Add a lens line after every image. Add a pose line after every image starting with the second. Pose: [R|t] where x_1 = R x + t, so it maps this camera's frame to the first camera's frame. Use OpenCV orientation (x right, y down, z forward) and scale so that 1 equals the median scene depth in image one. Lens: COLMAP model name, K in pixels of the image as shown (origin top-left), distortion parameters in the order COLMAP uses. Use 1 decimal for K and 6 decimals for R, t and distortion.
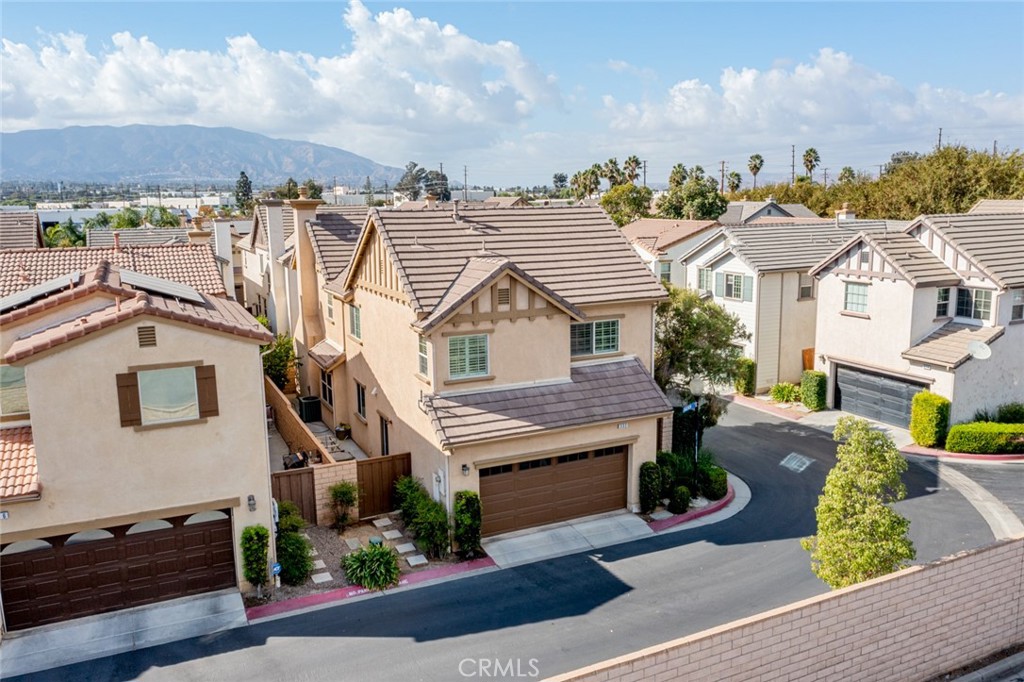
lens RADIAL K [[811.9, 0, 512.0], [0, 811.9, 341.0], [0, 0, 1]] dist [-0.004874, -0.008429]
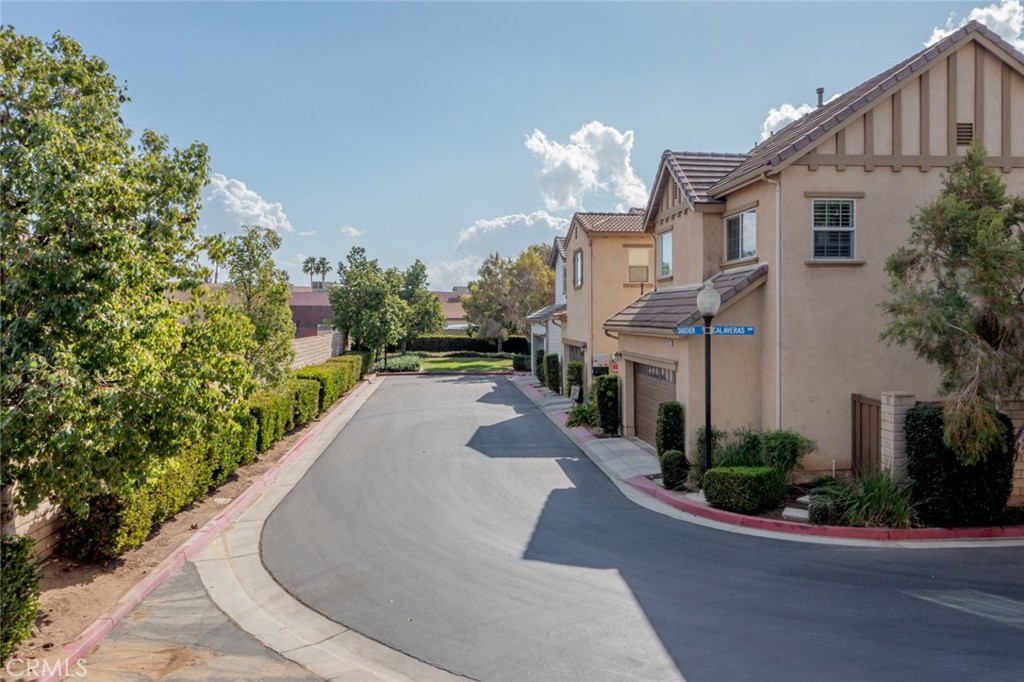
lens RADIAL K [[806.2, 0, 512.0], [0, 806.2, 341.0], [0, 0, 1]] dist [-0.009117, -0.000075]
pose [[-0.354097, 0.043637, -0.934190, 0.917641], [-0.152733, 0.982801, 0.103799, 0.048203], [0.922653, 0.179436, -0.341342, 1.155151]]
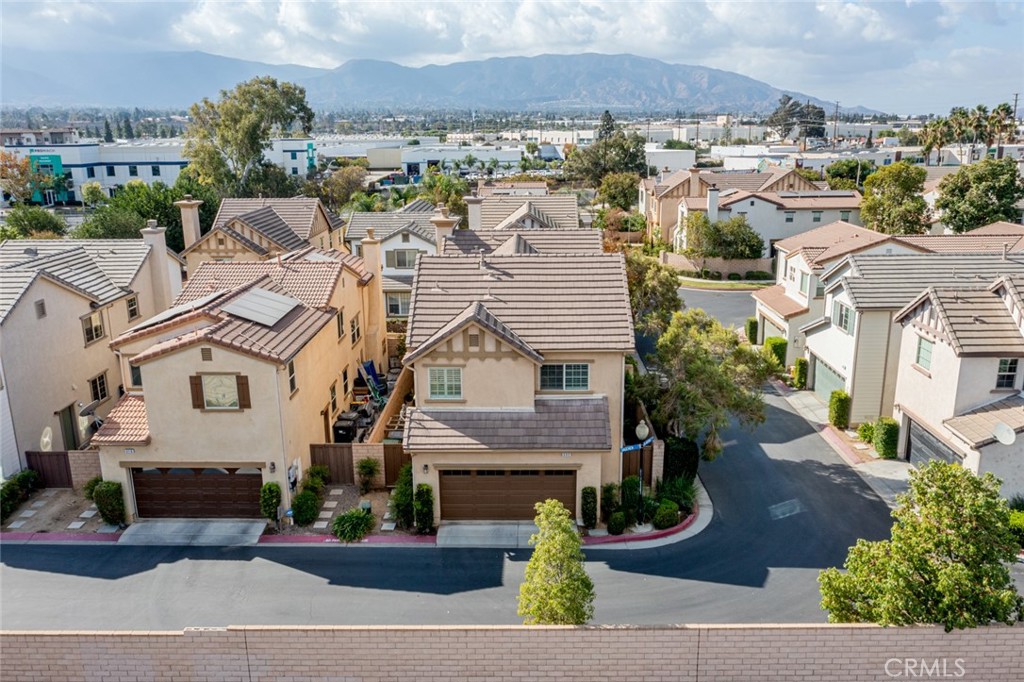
lens RADIAL K [[806.2, 0, 512.0], [0, 806.2, 341.0], [0, 0, 1]] dist [-0.009117, -0.000075]
pose [[0.894544, 0.119952, -0.430584, 0.576951], [-0.081325, 0.990917, 0.107097, -0.190444], [0.439519, -0.060786, 0.896174, -0.104735]]
